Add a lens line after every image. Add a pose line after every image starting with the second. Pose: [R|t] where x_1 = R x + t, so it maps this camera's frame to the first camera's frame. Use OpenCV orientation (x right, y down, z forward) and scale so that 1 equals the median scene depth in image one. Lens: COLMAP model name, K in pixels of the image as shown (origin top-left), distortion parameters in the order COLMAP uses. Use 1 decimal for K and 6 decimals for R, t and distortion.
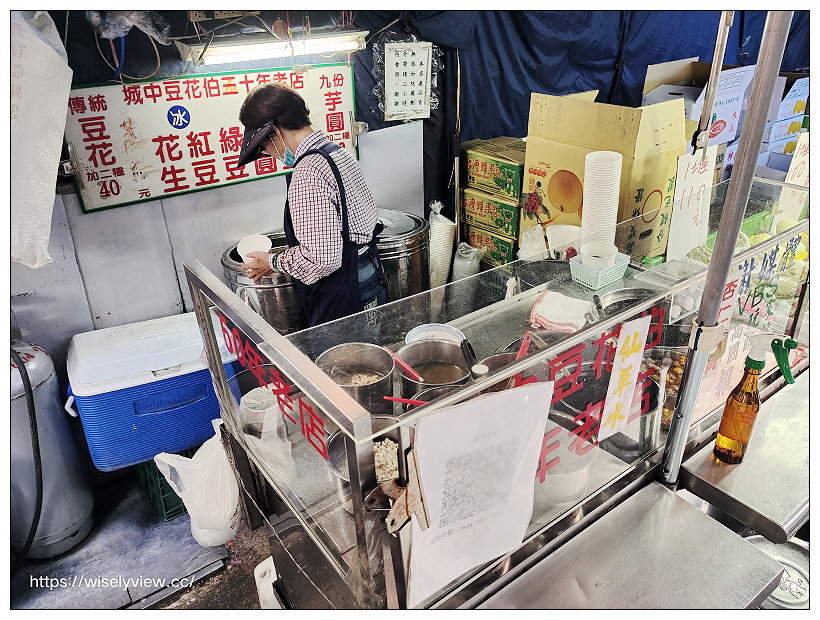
lens RADIAL K [[599.8, 0, 416.4], [0, 599.8, 311.3], [0, 0, 1]] dist [0.020830, -0.007929]
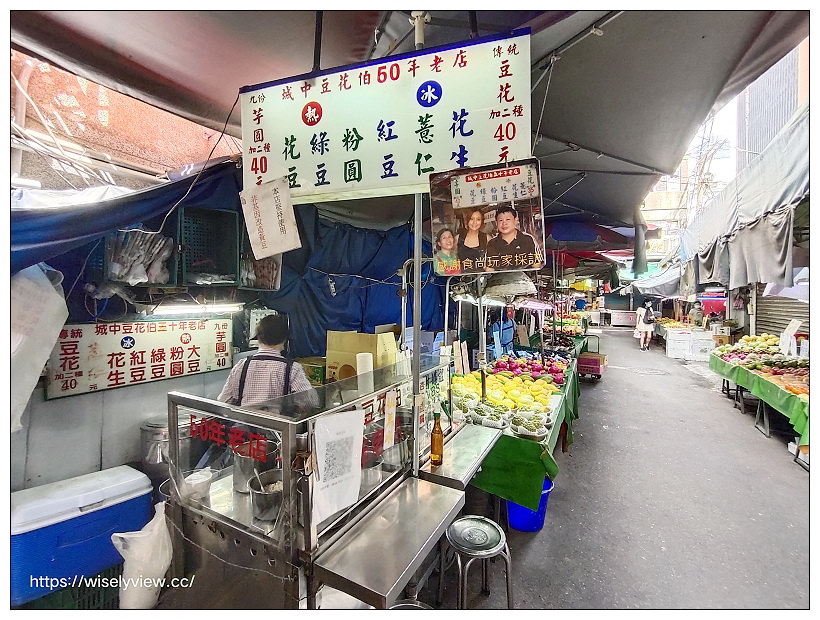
lens RADIAL K [[359.5, 0, 403.7], [0, 359.5, 301.1], [0, 0, 1]] dist [0.000218, 0.000400]
pose [[0.909907, 0.030127, 0.413718, -0.102448], [0.167346, 0.885936, -0.432566, 0.154374], [-0.379559, 0.462828, 0.801077, -0.189941]]
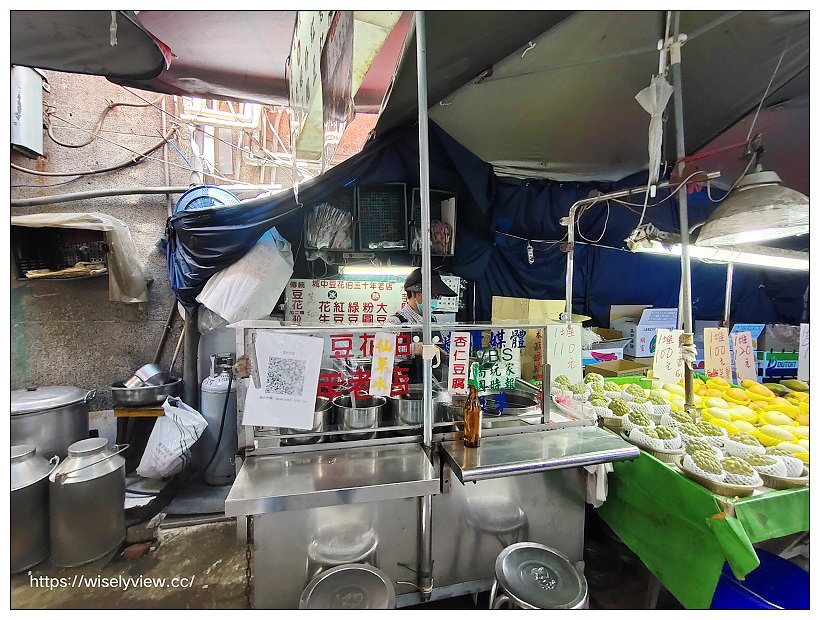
lens RADIAL K [[361.9, 0, 410.5], [0, 361.9, 296.6], [0, 0, 1]] dist [0.000022, 0.000205]
pose [[0.920538, 0.051917, -0.387189, 0.433880], [-0.219627, 0.888442, -0.403033, 0.186949], [0.323070, 0.456044, 0.829246, -0.070344]]
